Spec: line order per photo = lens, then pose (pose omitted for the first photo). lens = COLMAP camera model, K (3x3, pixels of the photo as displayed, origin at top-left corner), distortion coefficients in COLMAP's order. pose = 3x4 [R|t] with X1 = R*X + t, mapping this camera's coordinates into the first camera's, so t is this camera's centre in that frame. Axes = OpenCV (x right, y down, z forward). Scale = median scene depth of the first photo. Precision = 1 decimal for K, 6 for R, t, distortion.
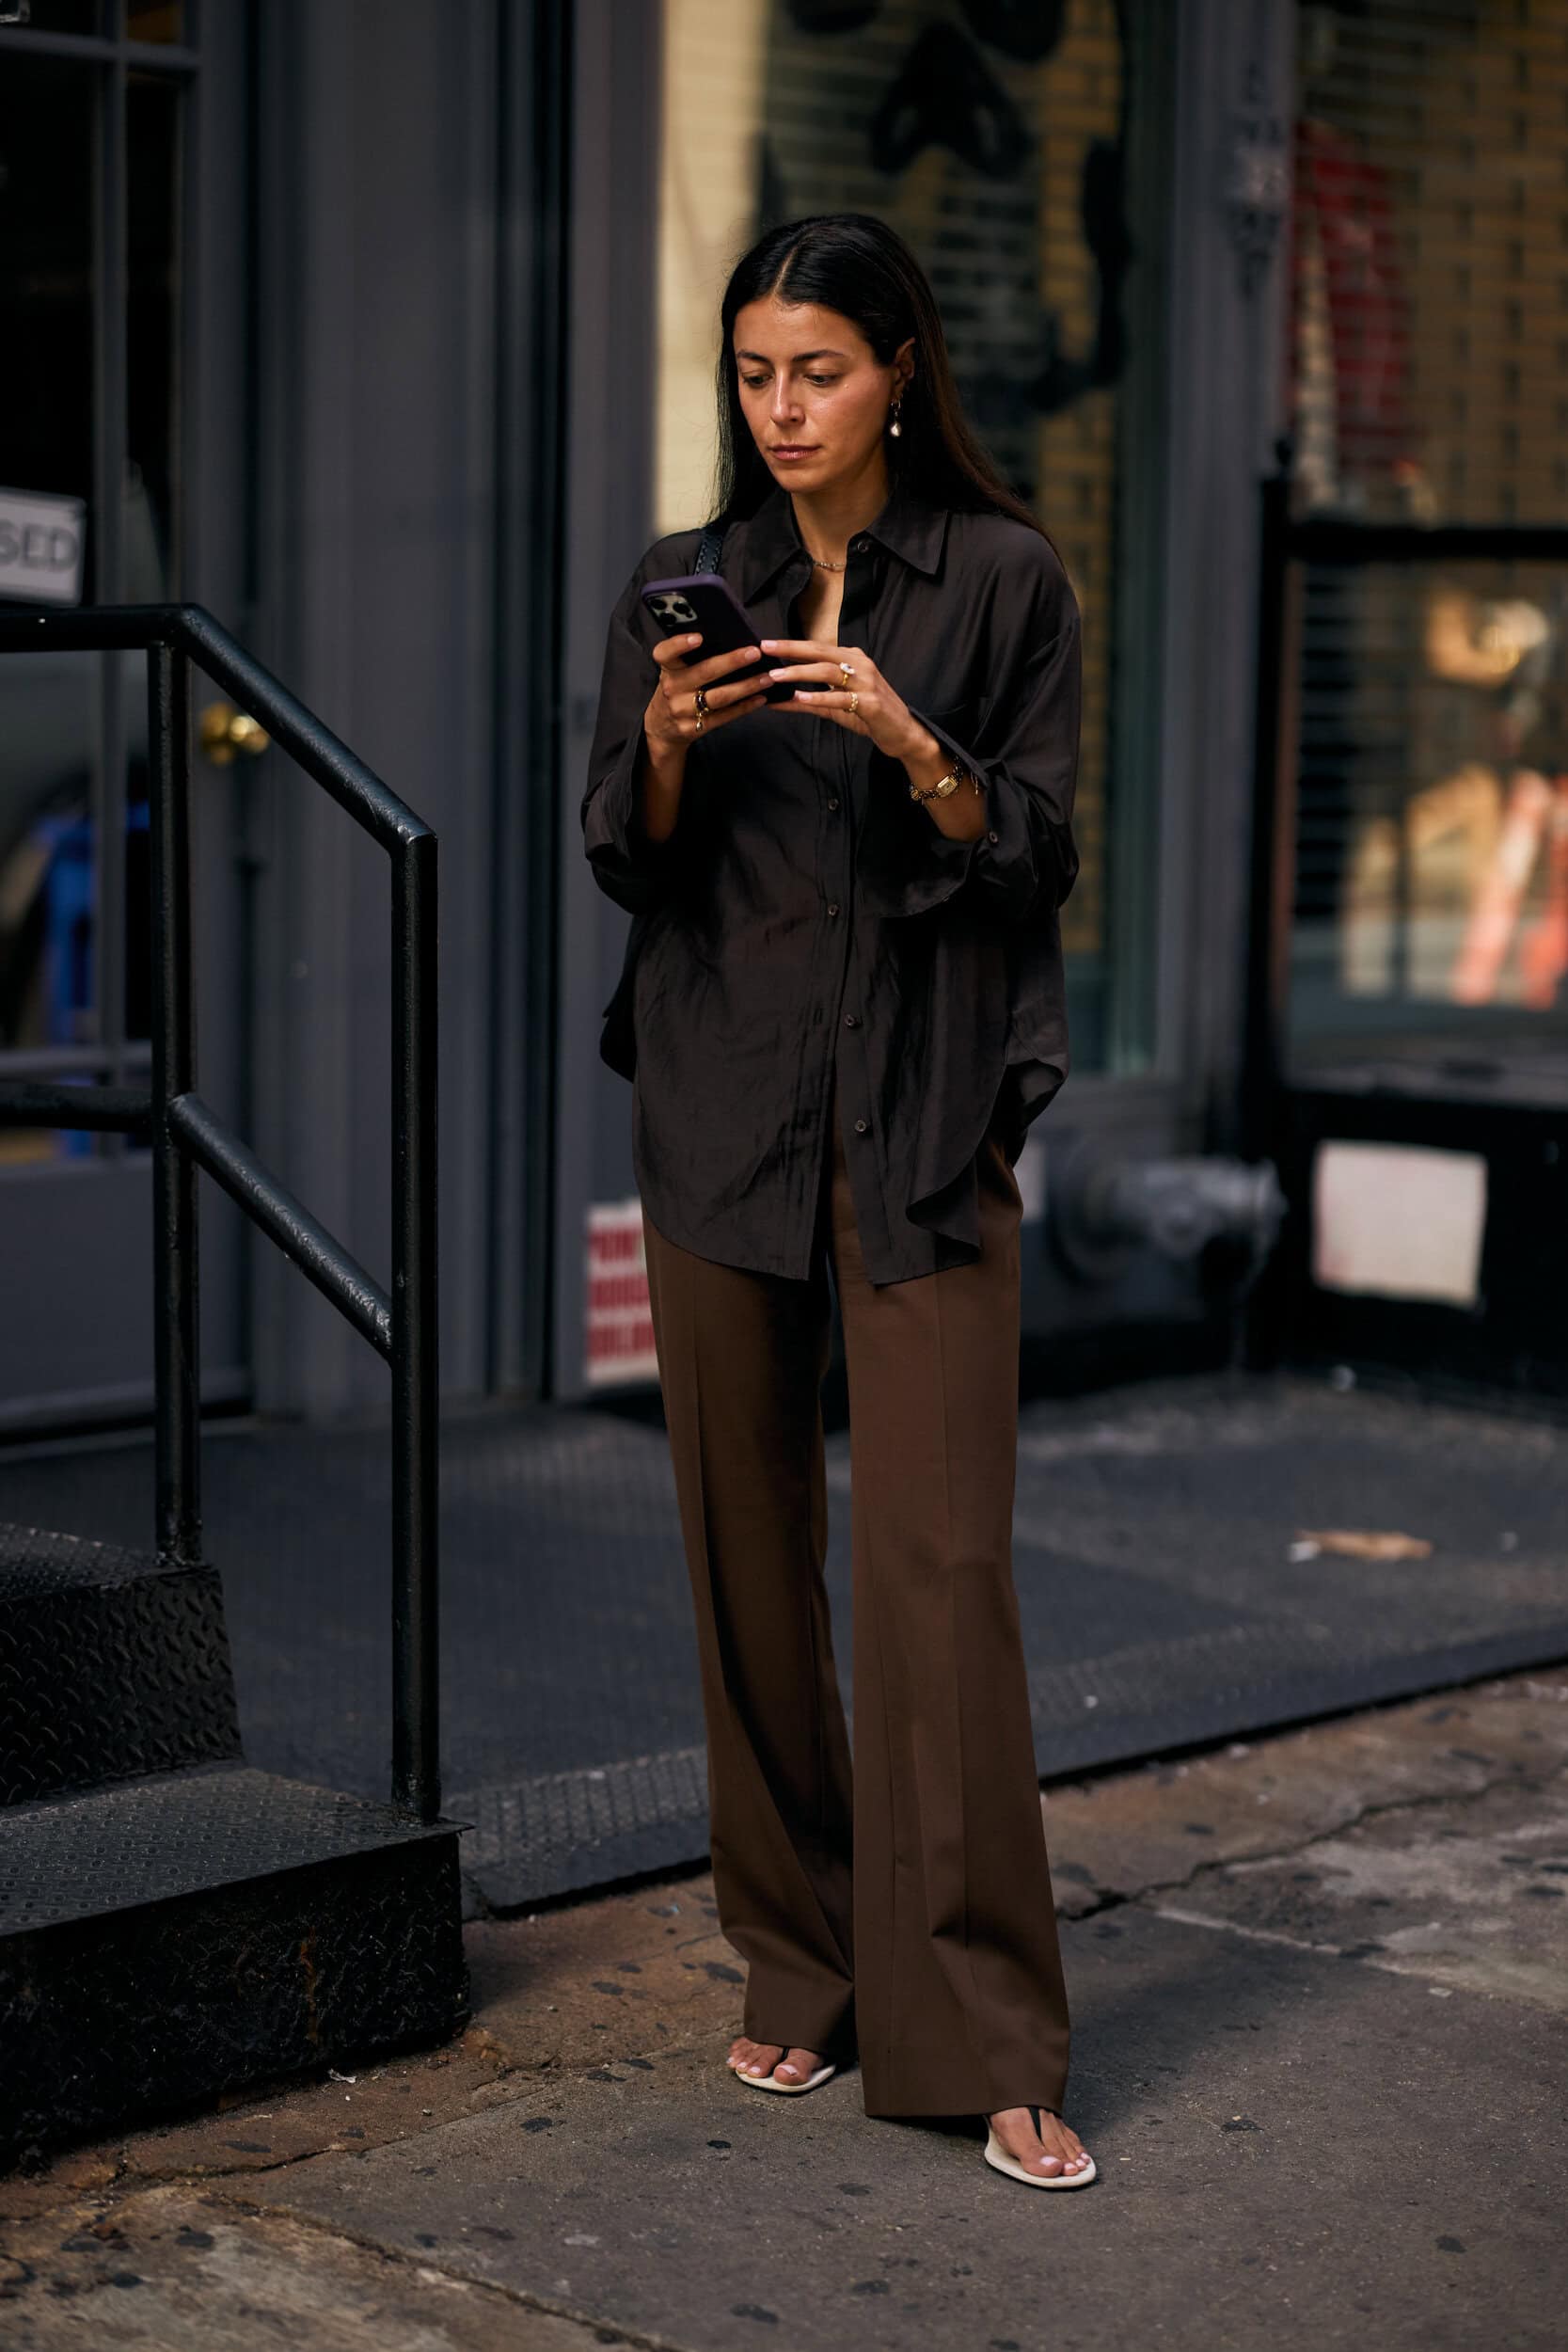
lens RADIAL K [[5628.8, 0, 776.2], [0, 5628.8, 1215.1], [0, 0, 1]] dist [0.071854, -0.357844]
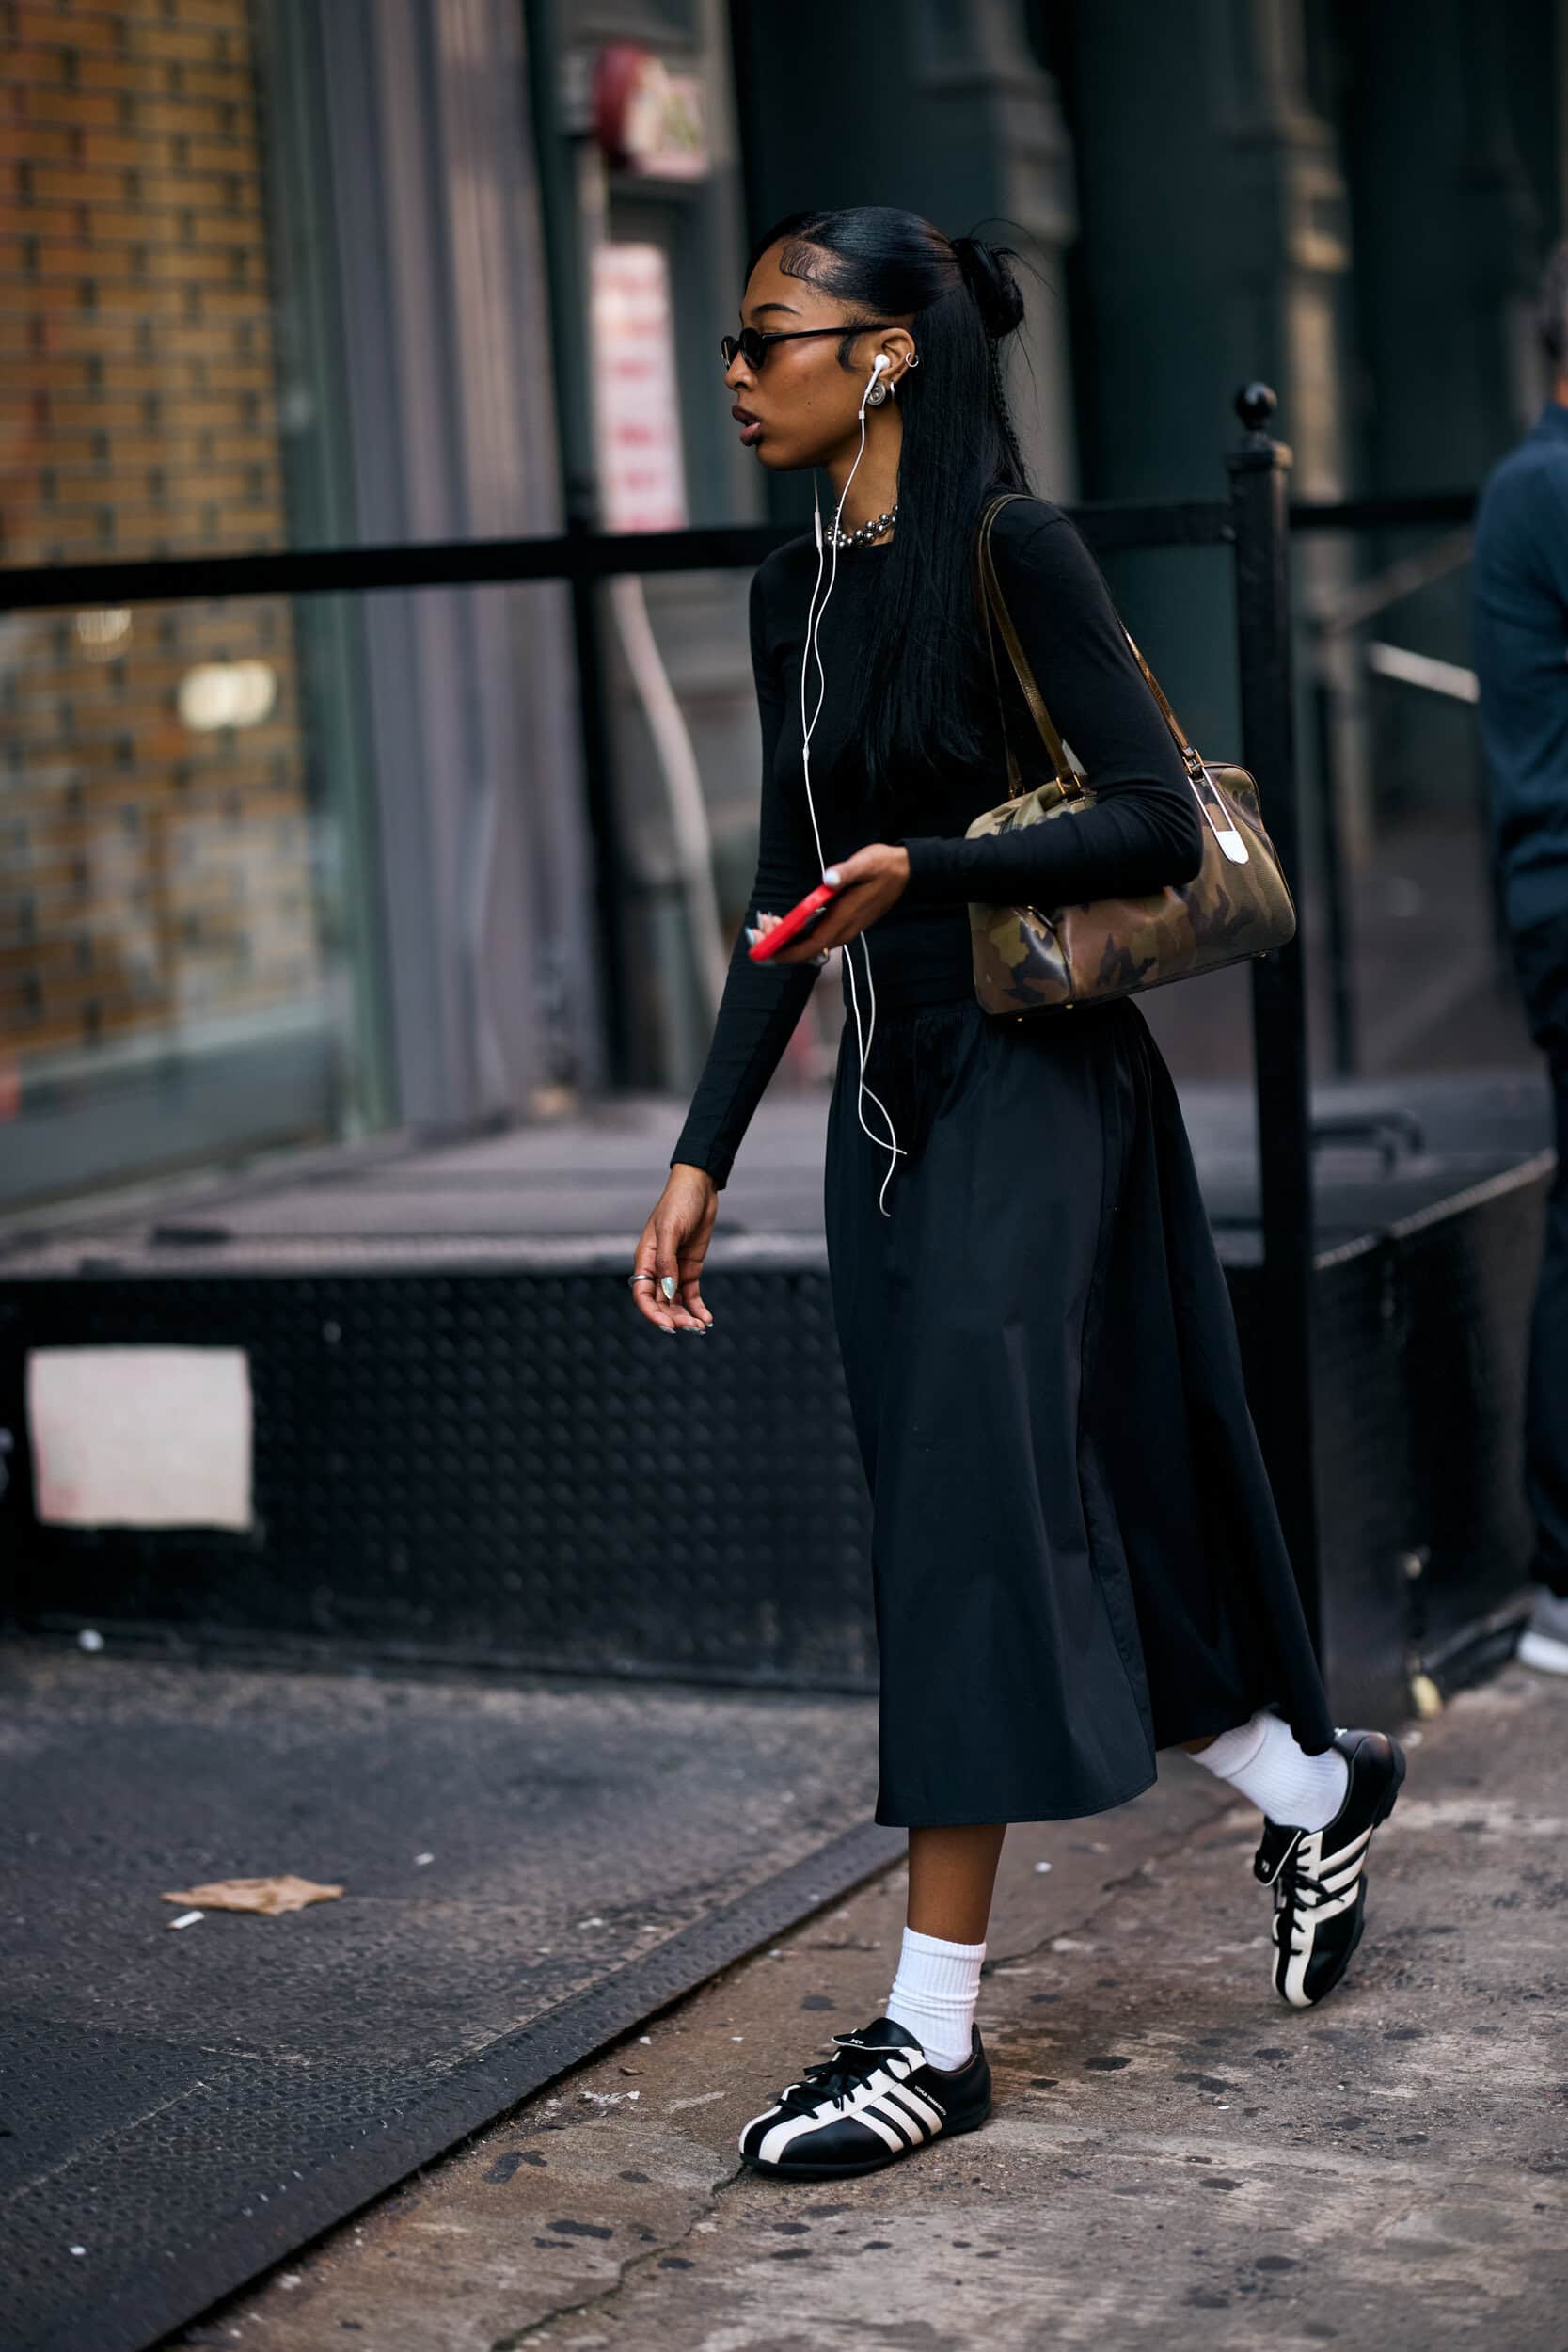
lens RADIAL K [[5628.8, 0, 776.2], [0, 5628.8, 1215.1], [0, 0, 1]] dist [0.071854, -0.357844]
pose [[0.943874, -0.099275, 0.315035, -0.053578], [0.100566, 0.994856, 0.012198, -0.031387], [-0.314625, 0.020169, 0.949002, 0.223357]]
